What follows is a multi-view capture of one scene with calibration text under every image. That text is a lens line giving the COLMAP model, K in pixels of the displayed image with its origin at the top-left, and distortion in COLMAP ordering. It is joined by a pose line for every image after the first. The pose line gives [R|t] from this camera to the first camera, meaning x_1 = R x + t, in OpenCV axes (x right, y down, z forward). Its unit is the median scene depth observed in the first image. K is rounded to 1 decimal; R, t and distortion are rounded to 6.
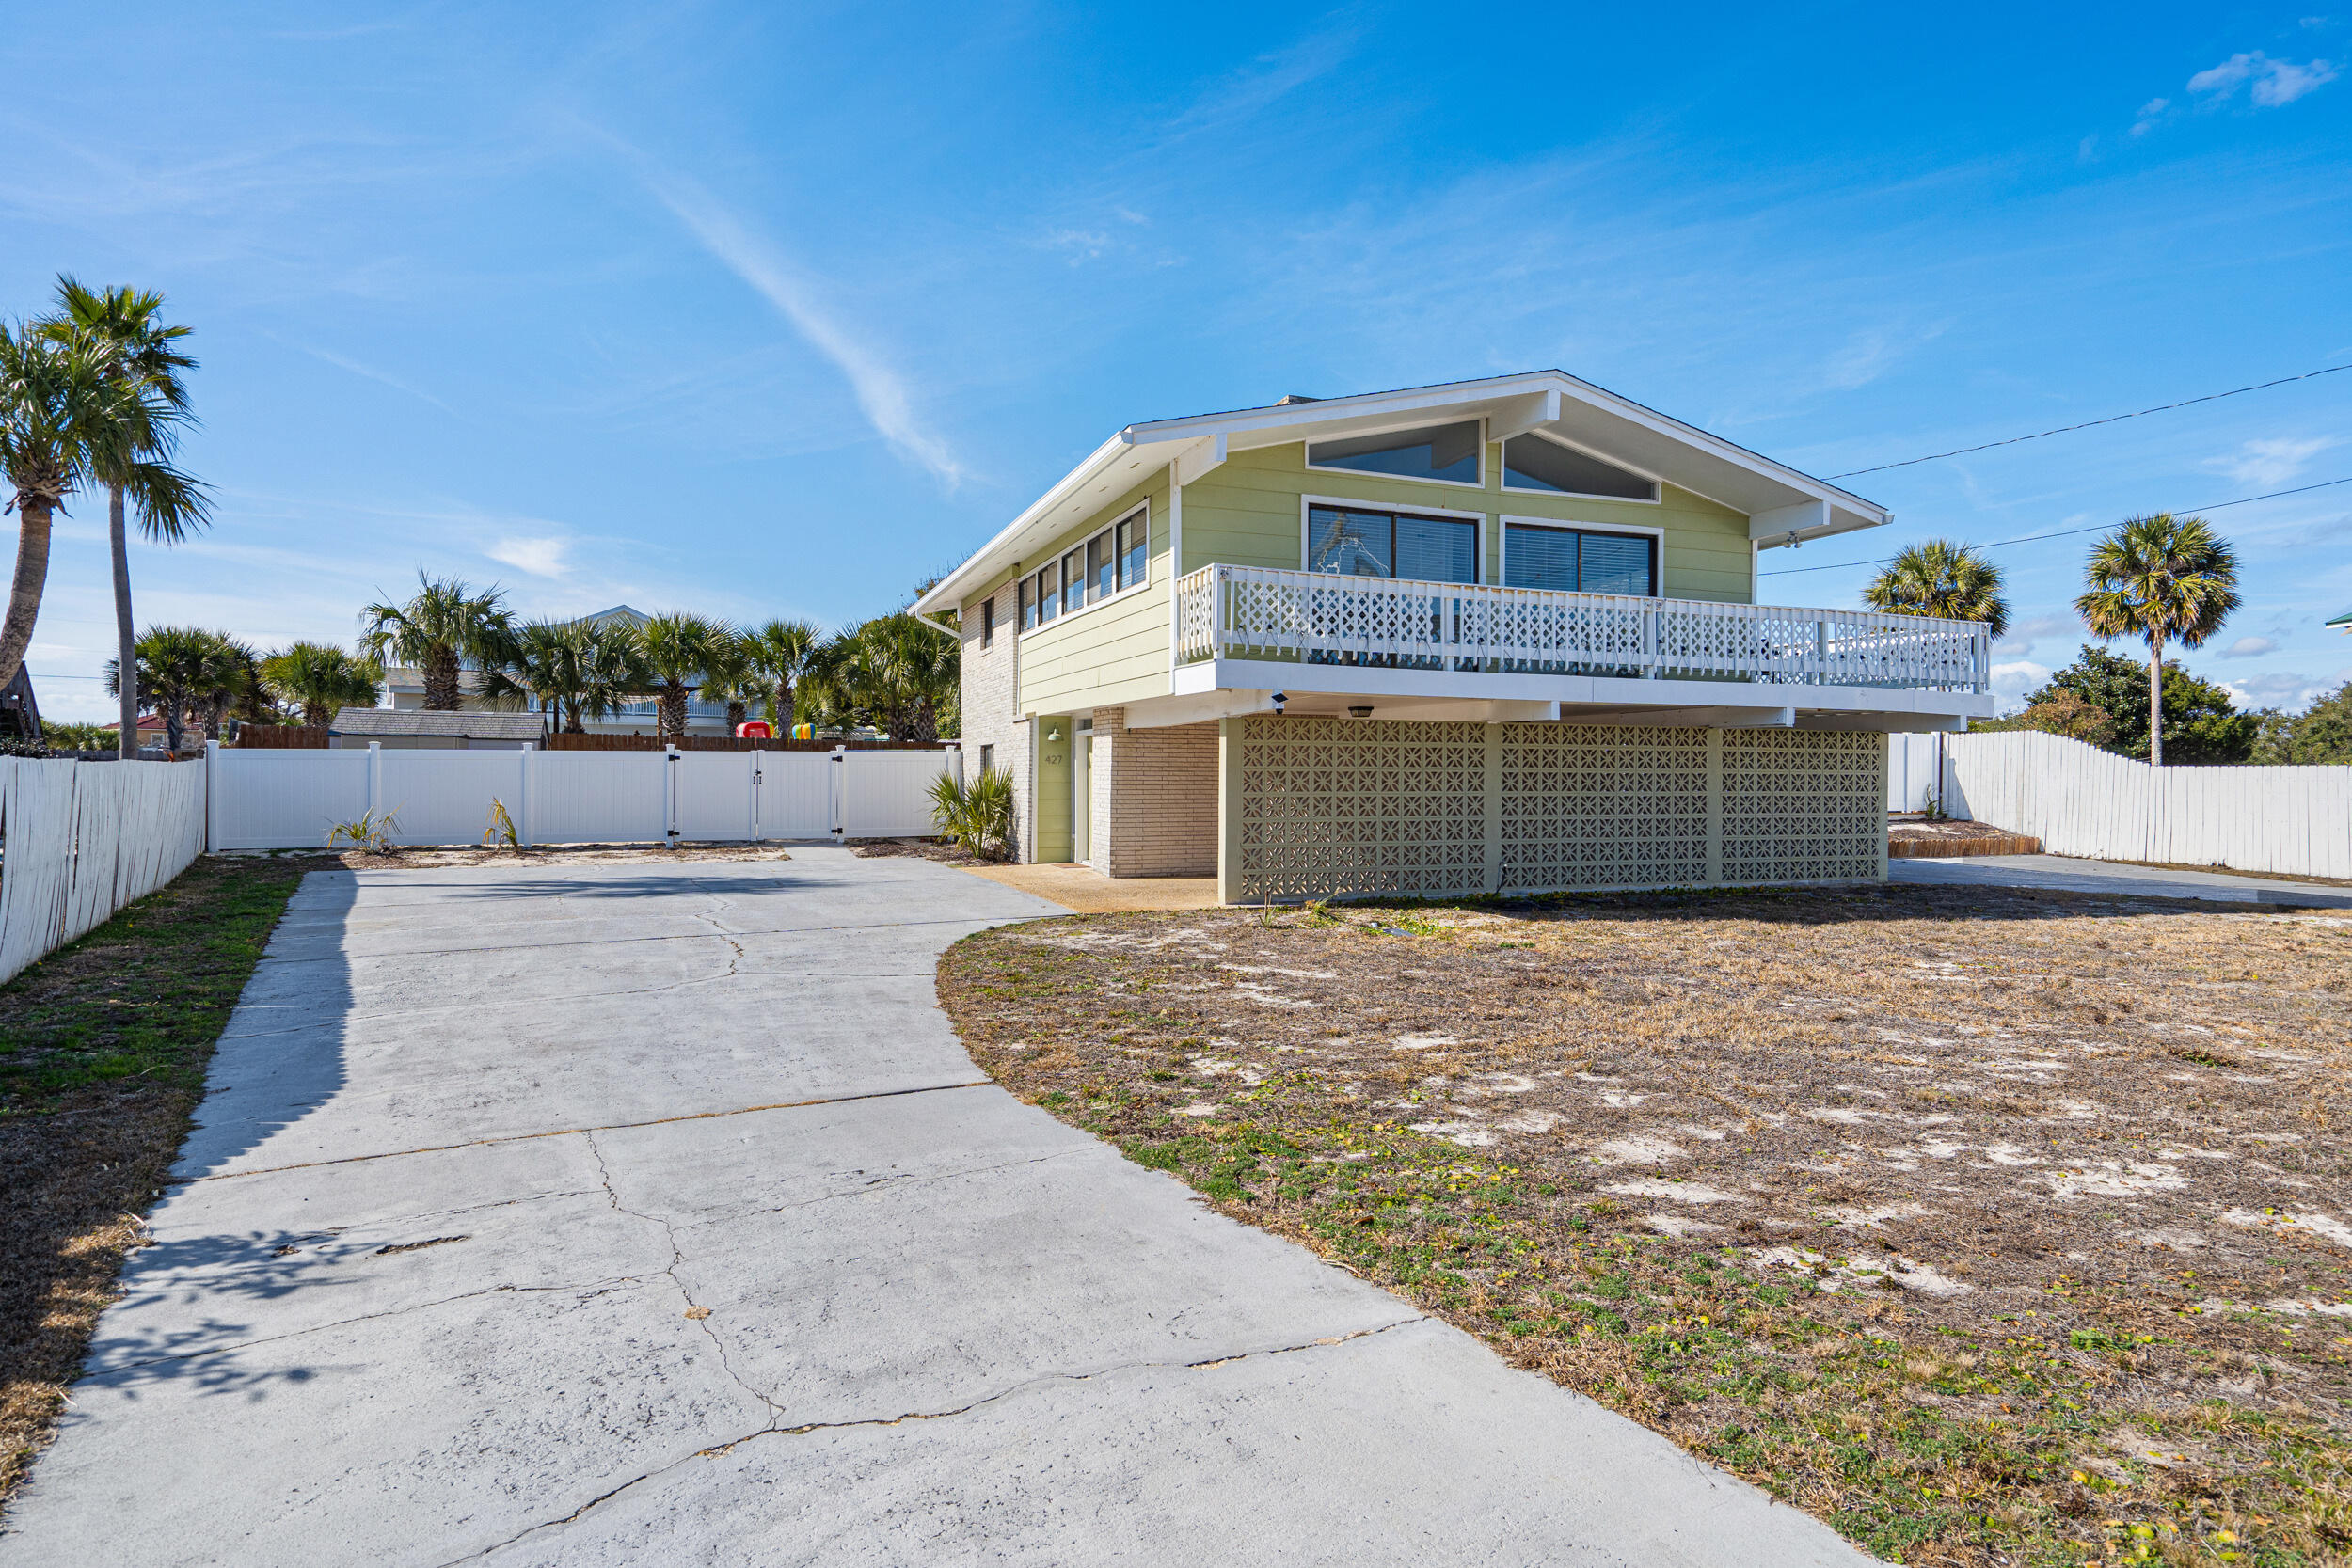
lens RADIAL K [[1241.1, 0, 1179.4], [0, 1241.1, 783.0], [0, 0, 1]] dist [-0.006819, 0.000057]
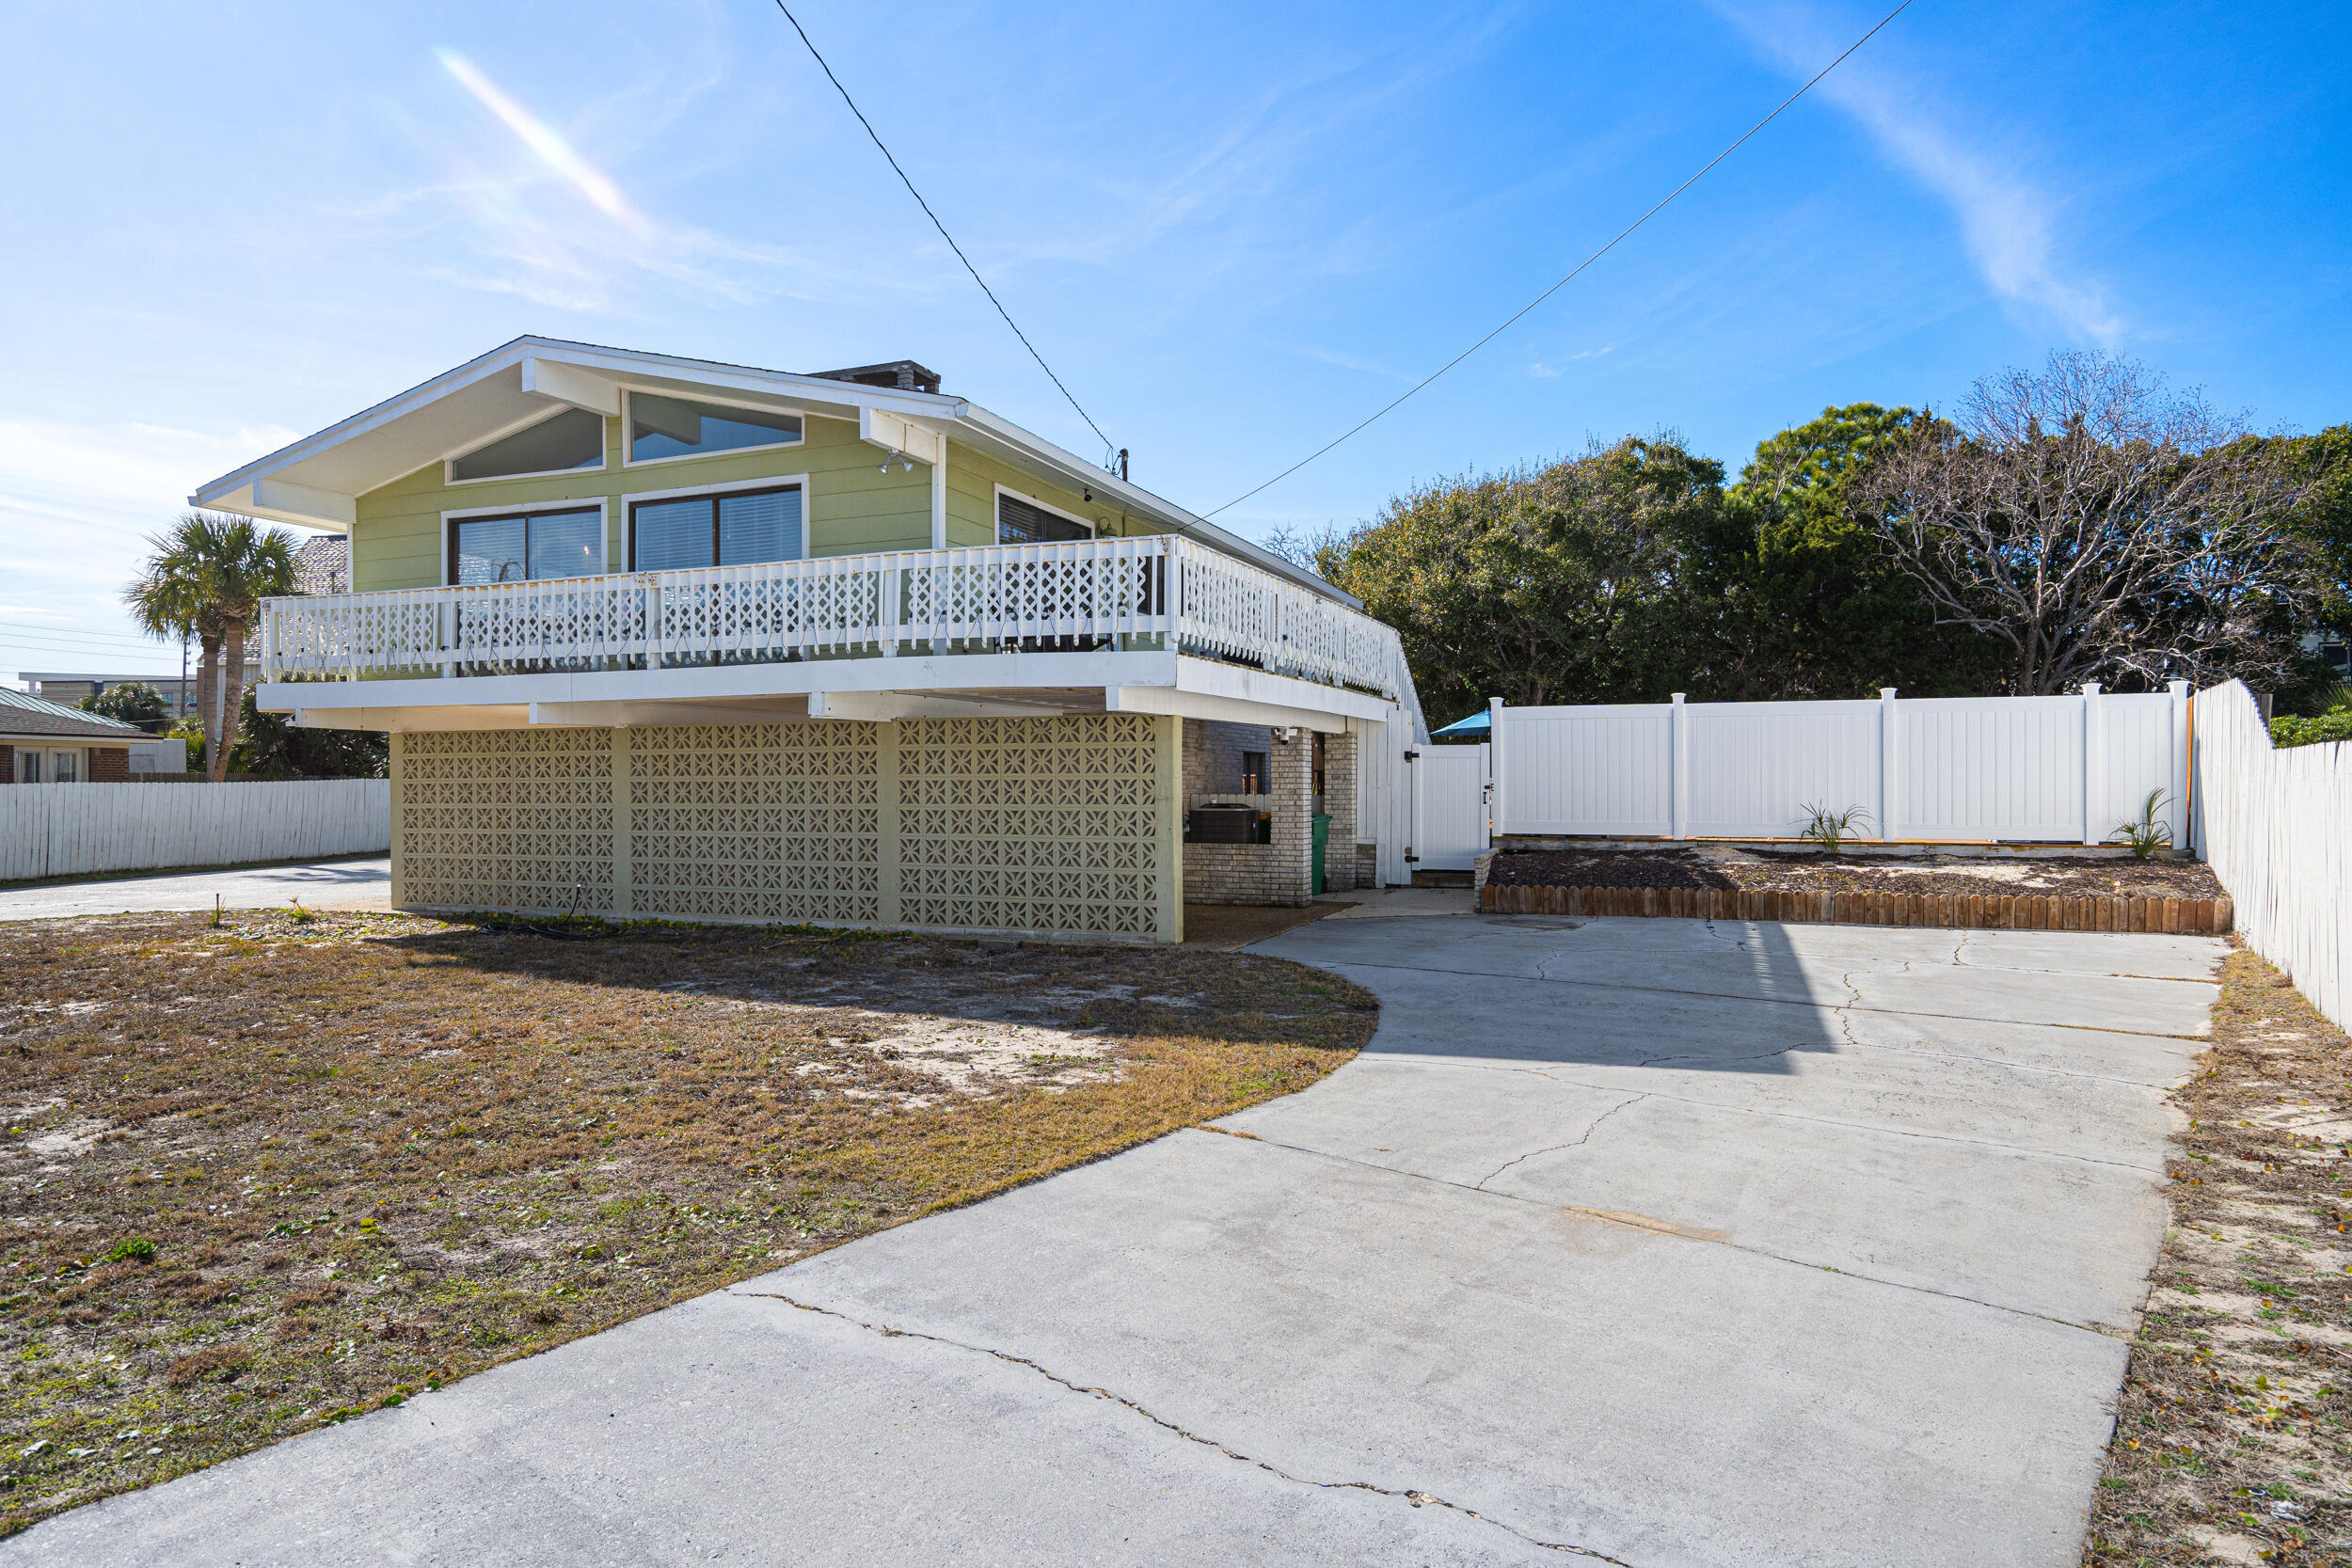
lens RADIAL K [[1429.8, 0, 1140.9], [0, 1429.8, 781.3], [0, 0, 1]] dist [-0.006773, 0.004217]
pose [[0.733749, -0.008555, -0.679367, 1.034421], [0.004656, 0.999961, -0.007563, 0.000335], [0.679405, 0.002386, 0.733760, 0.419072]]
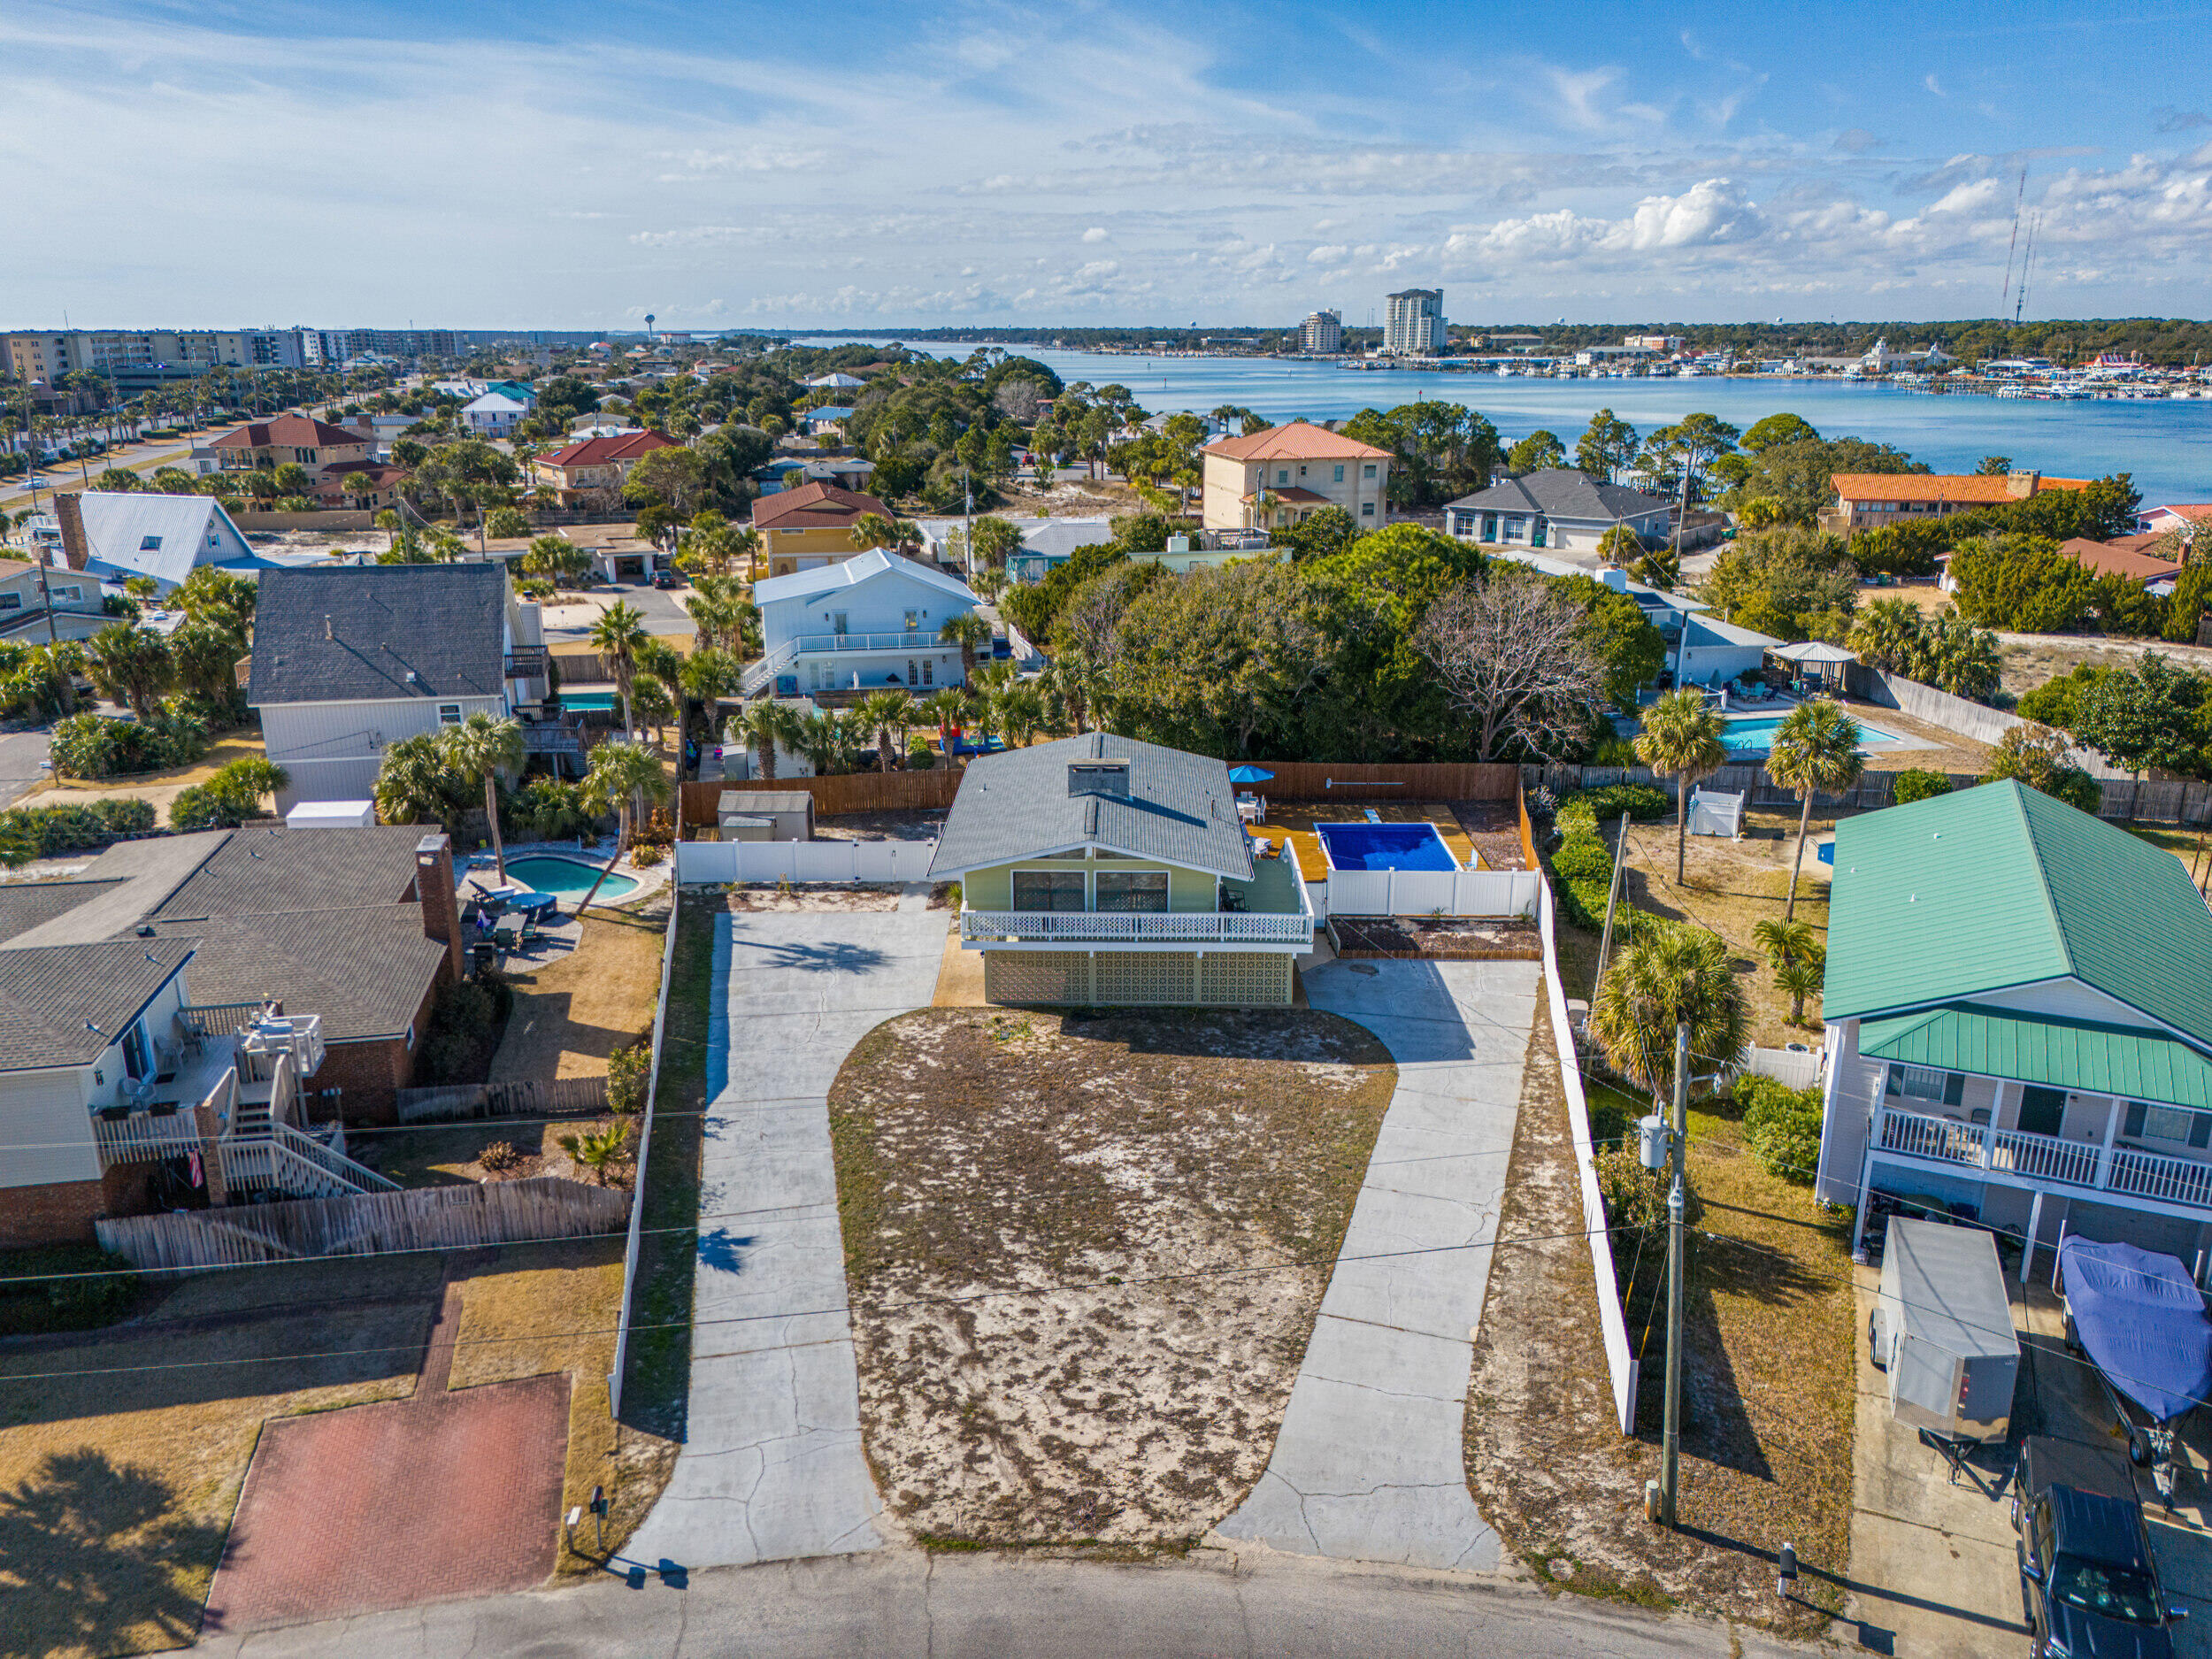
lens RADIAL K [[1620.1, 0, 1095.4], [0, 1620.1, 810.7], [0, 0, 1]] dist [0.058041, -0.050777]
pose [[0.929229, 0.096178, -0.356768, 1.235108], [0.007098, 0.960706, 0.277476, -1.078914], [0.369436, -0.260371, 0.892033, -1.695585]]
